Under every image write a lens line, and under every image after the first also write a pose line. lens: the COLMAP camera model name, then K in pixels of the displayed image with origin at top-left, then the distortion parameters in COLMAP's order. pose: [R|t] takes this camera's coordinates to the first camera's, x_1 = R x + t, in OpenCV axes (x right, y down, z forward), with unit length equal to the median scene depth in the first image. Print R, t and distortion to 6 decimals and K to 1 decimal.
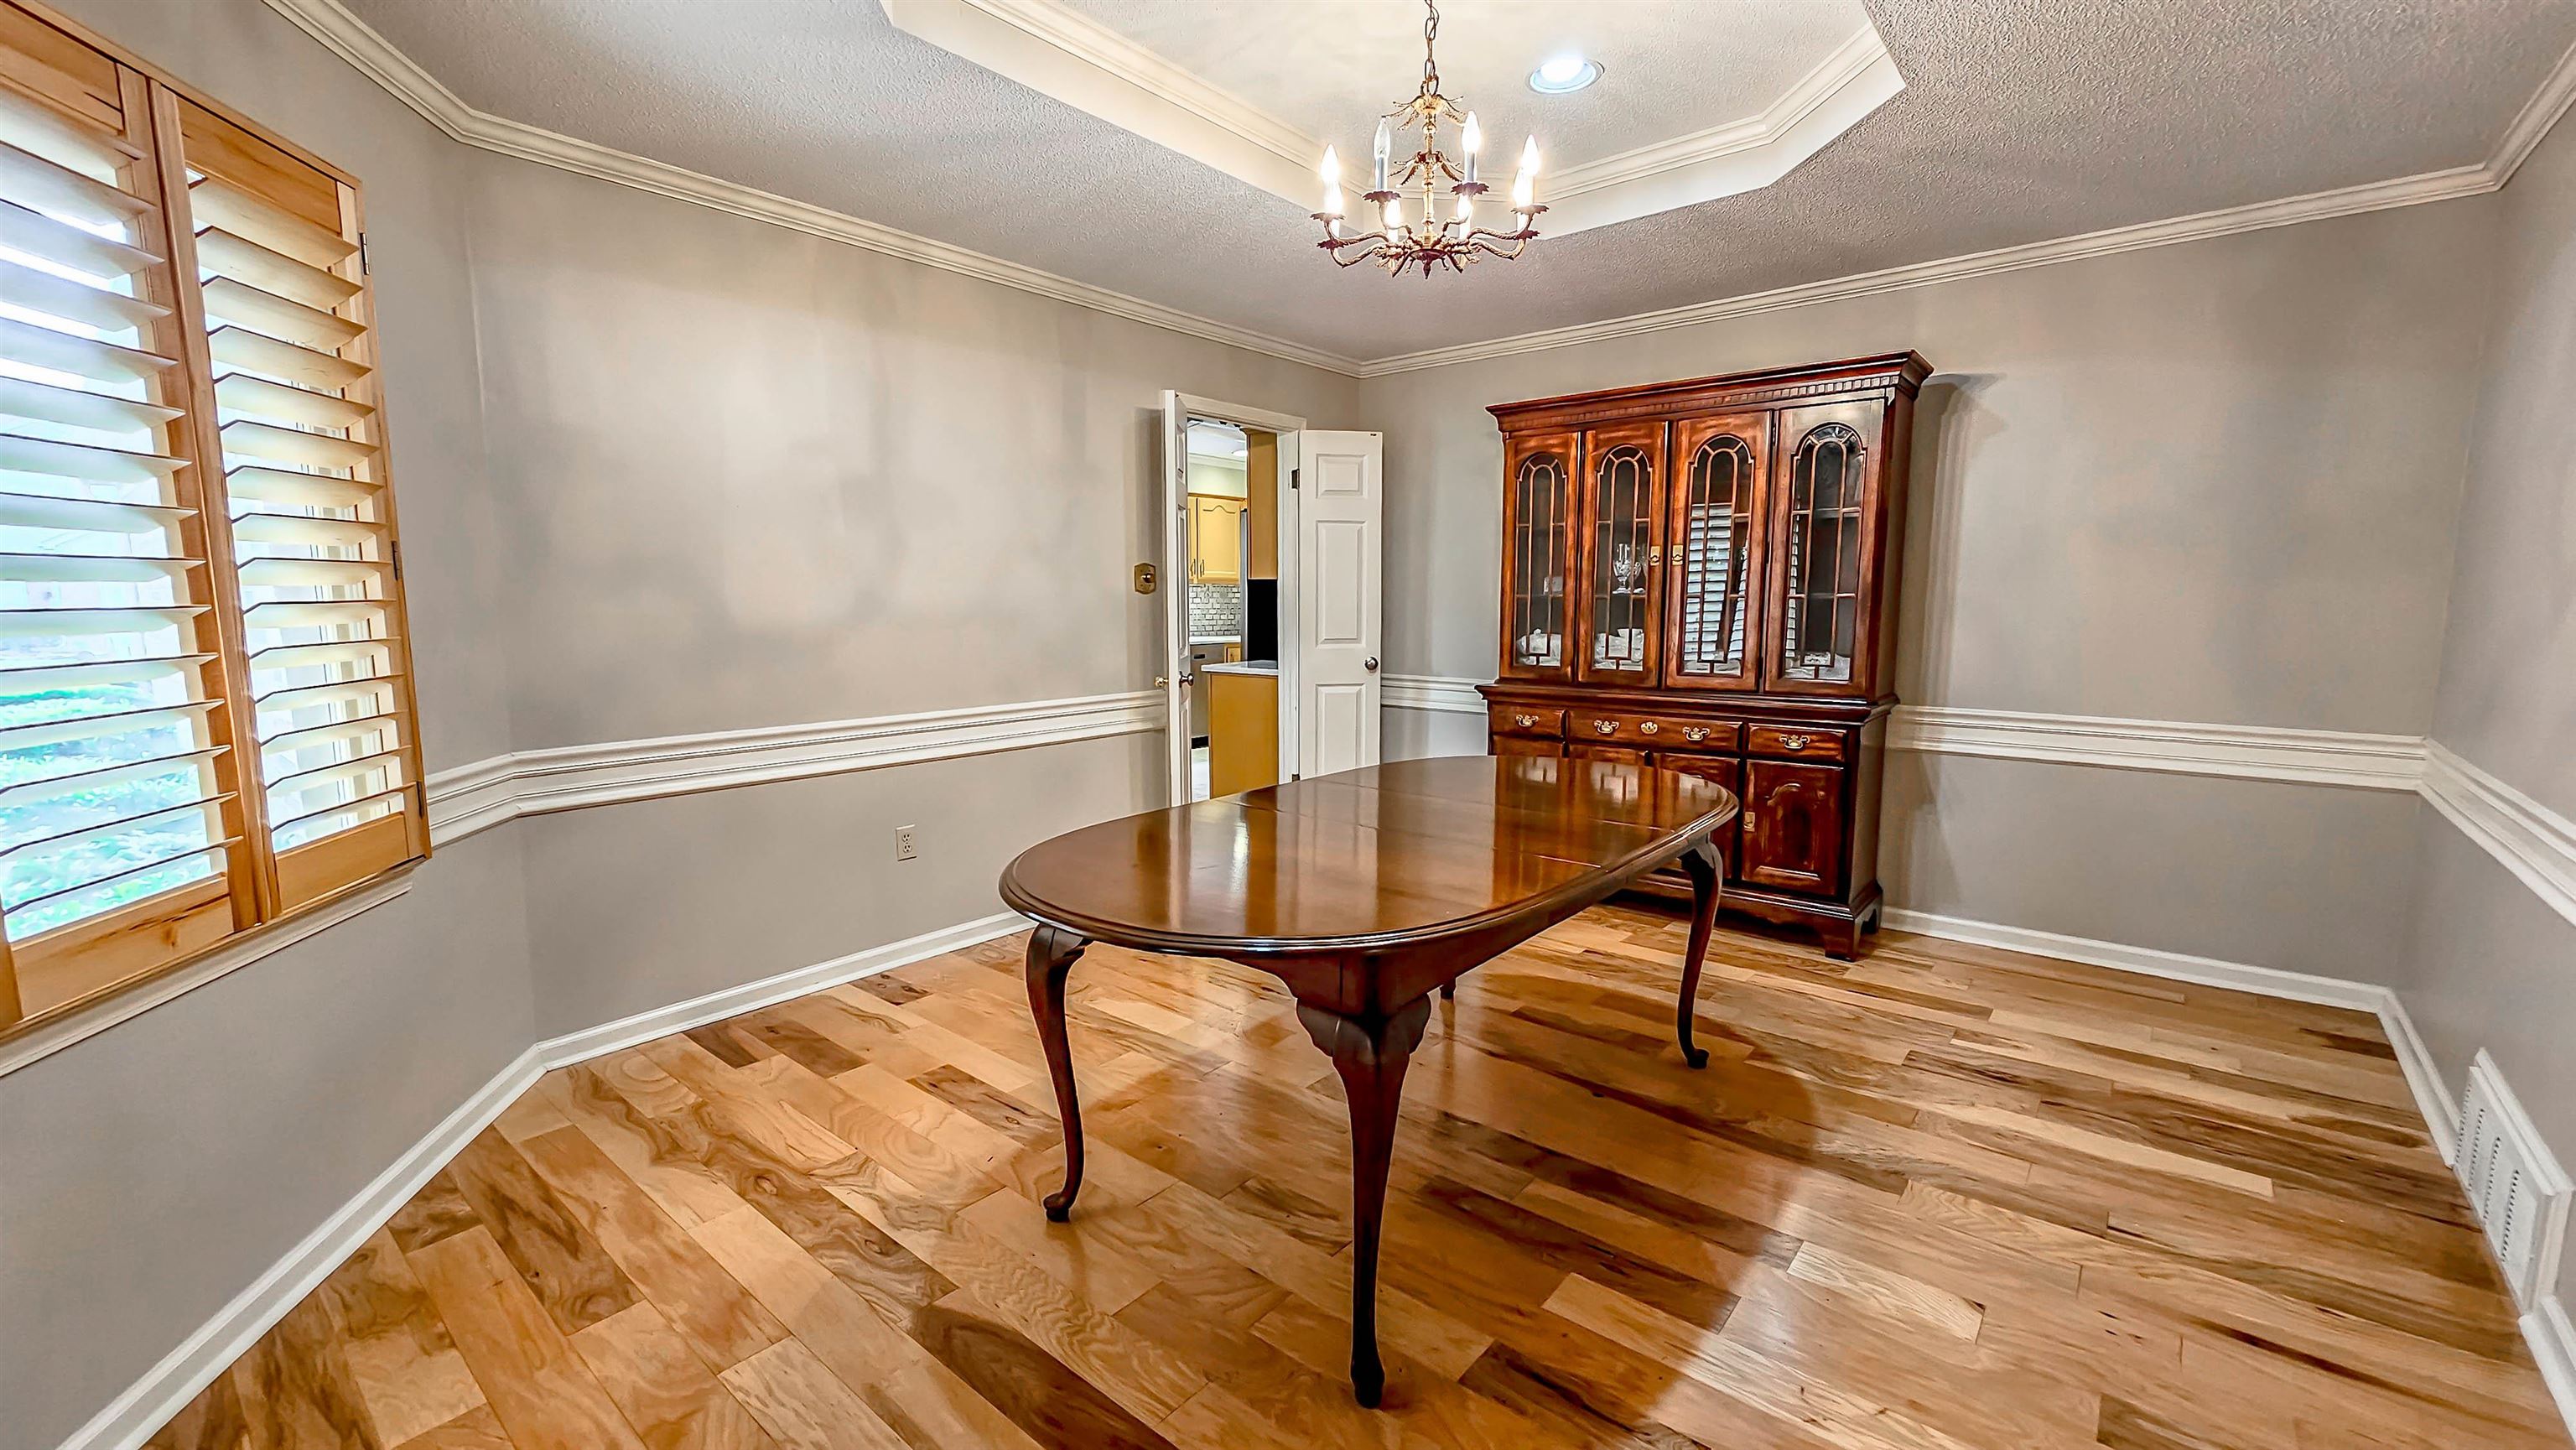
lens RADIAL K [[1059.9, 0, 1300.8], [0, 1059.9, 726.2], [0, 0, 1]] dist [-0.002035, 0.001792]
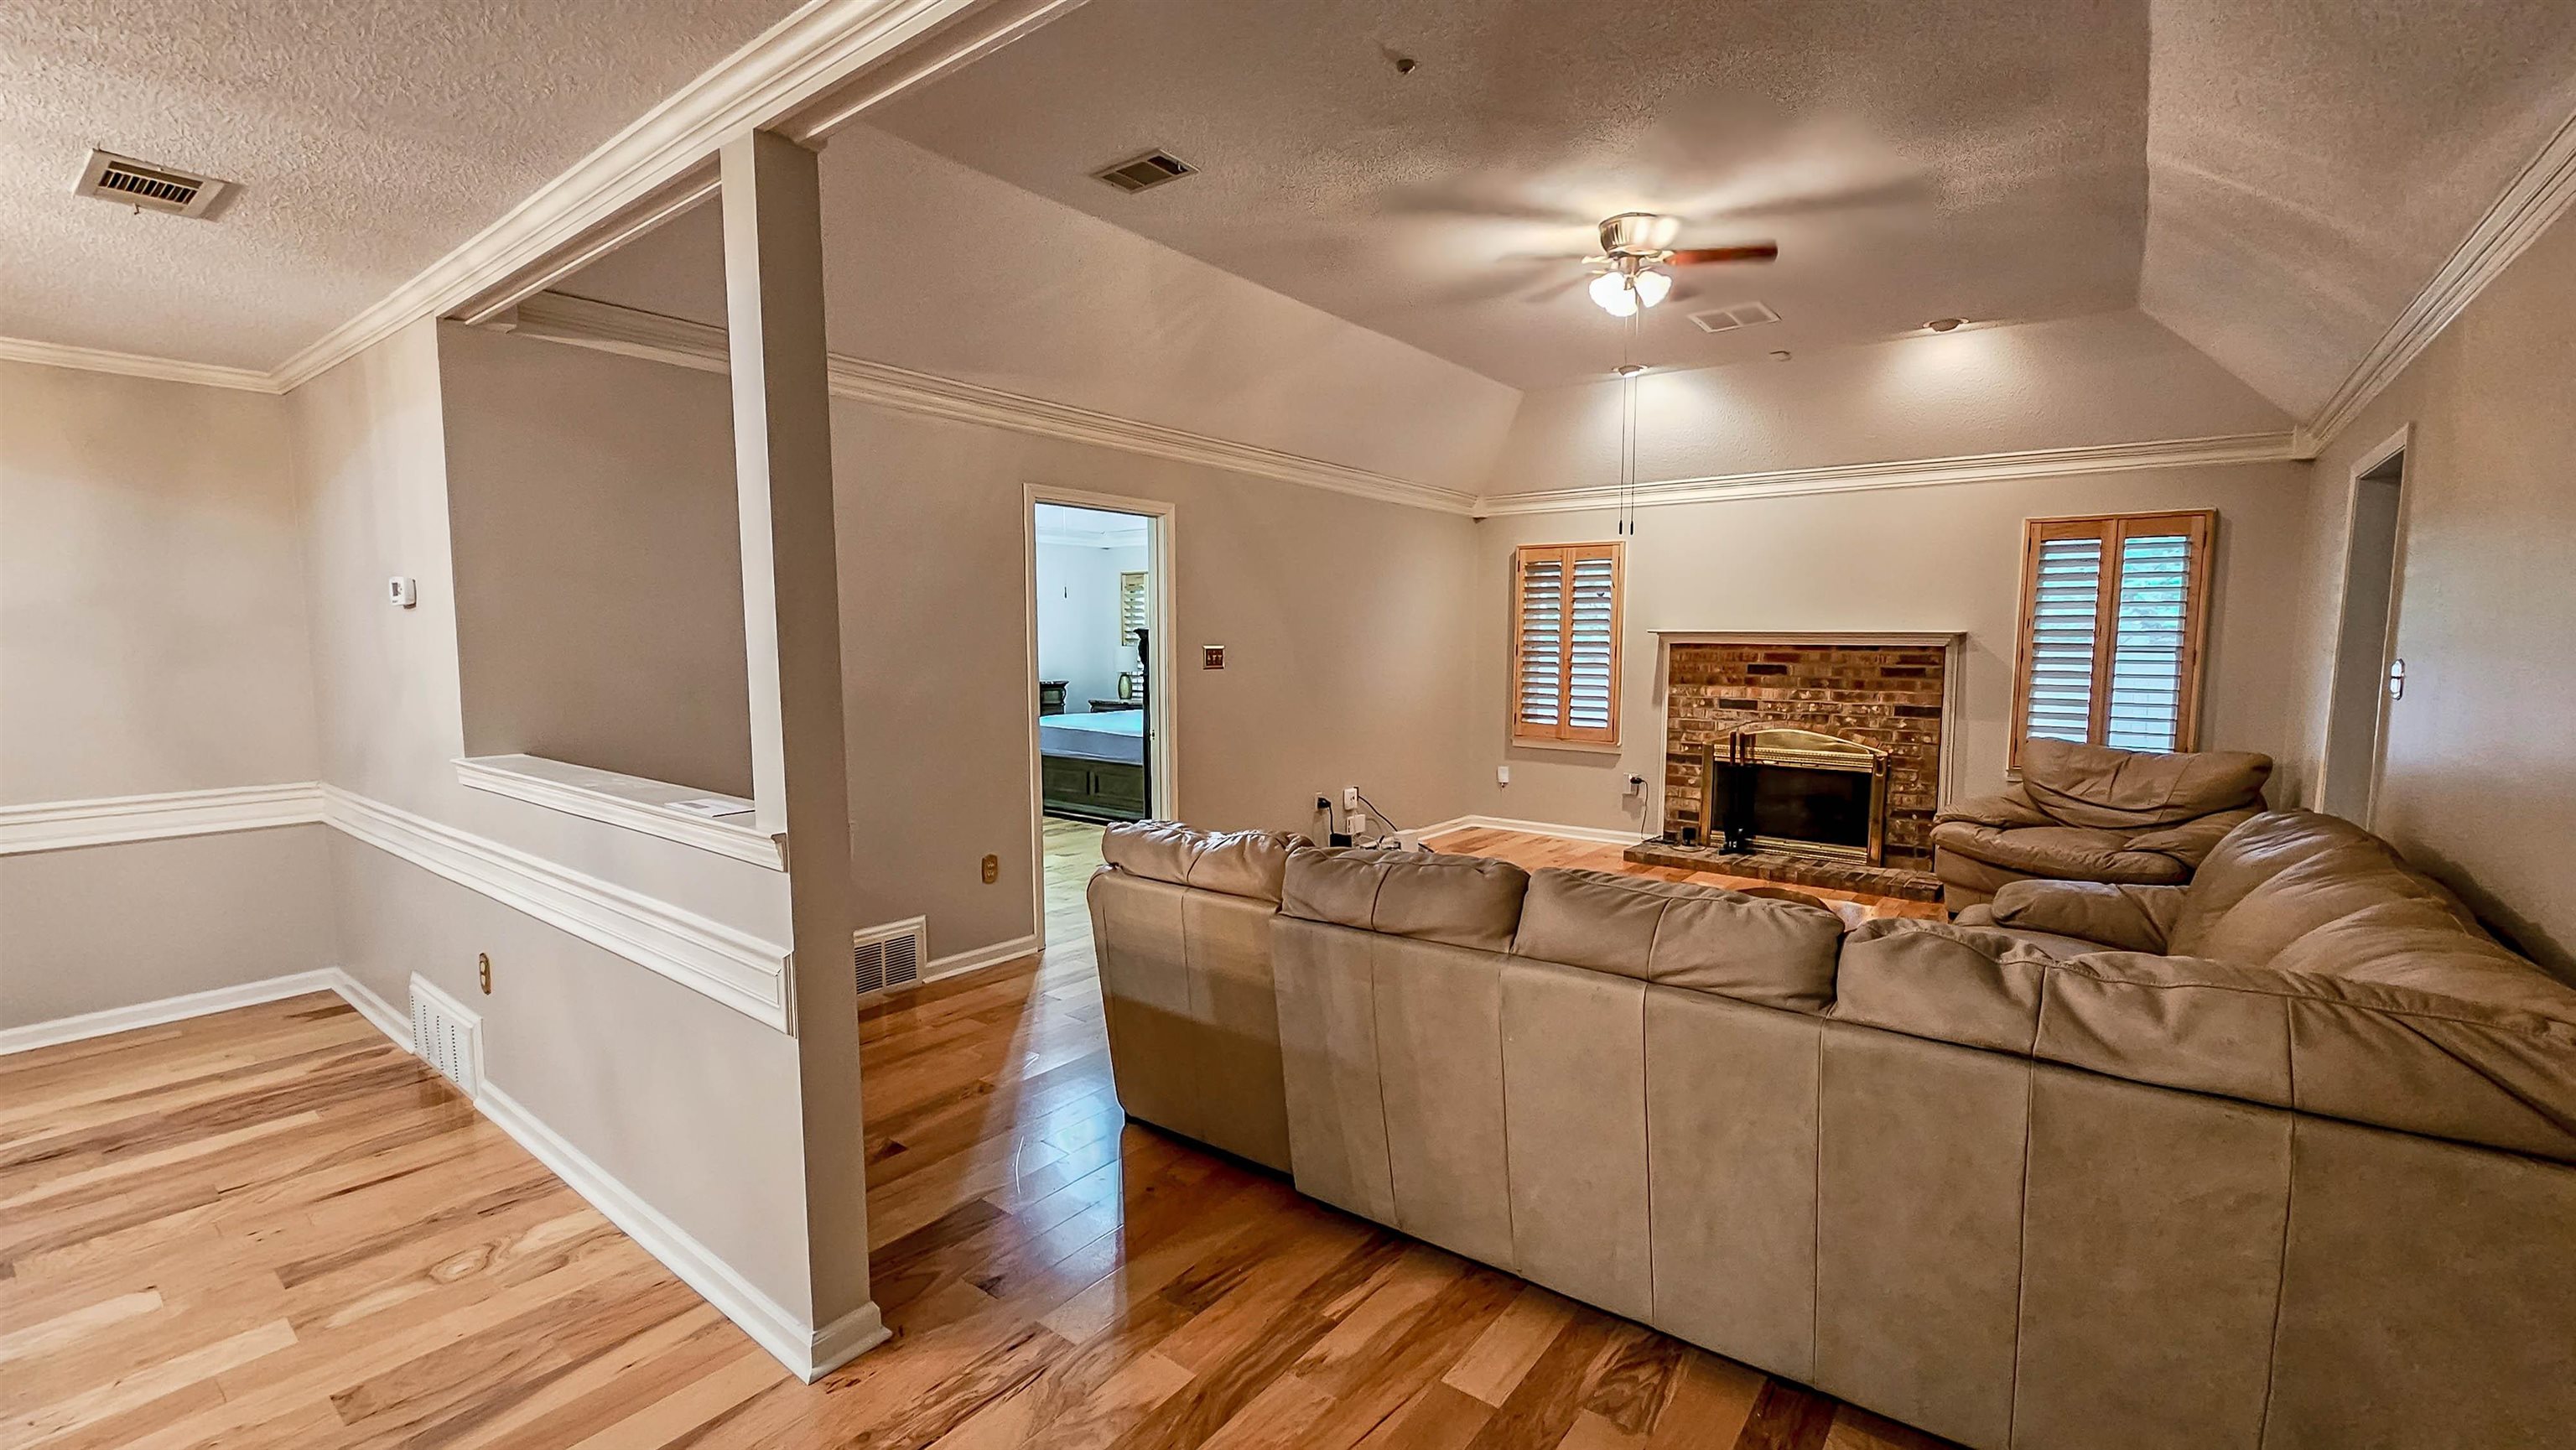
lens RADIAL K [[1059.9, 0, 1295.4], [0, 1059.9, 730.5], [0, 0, 1]] dist [-0.002035, 0.001792]
pose [[-0.038156, -0.090807, 0.995137, -0.449416], [0.121491, 0.988053, 0.094819, -0.042186], [-0.991859, 0.124518, -0.026668, -0.291902]]
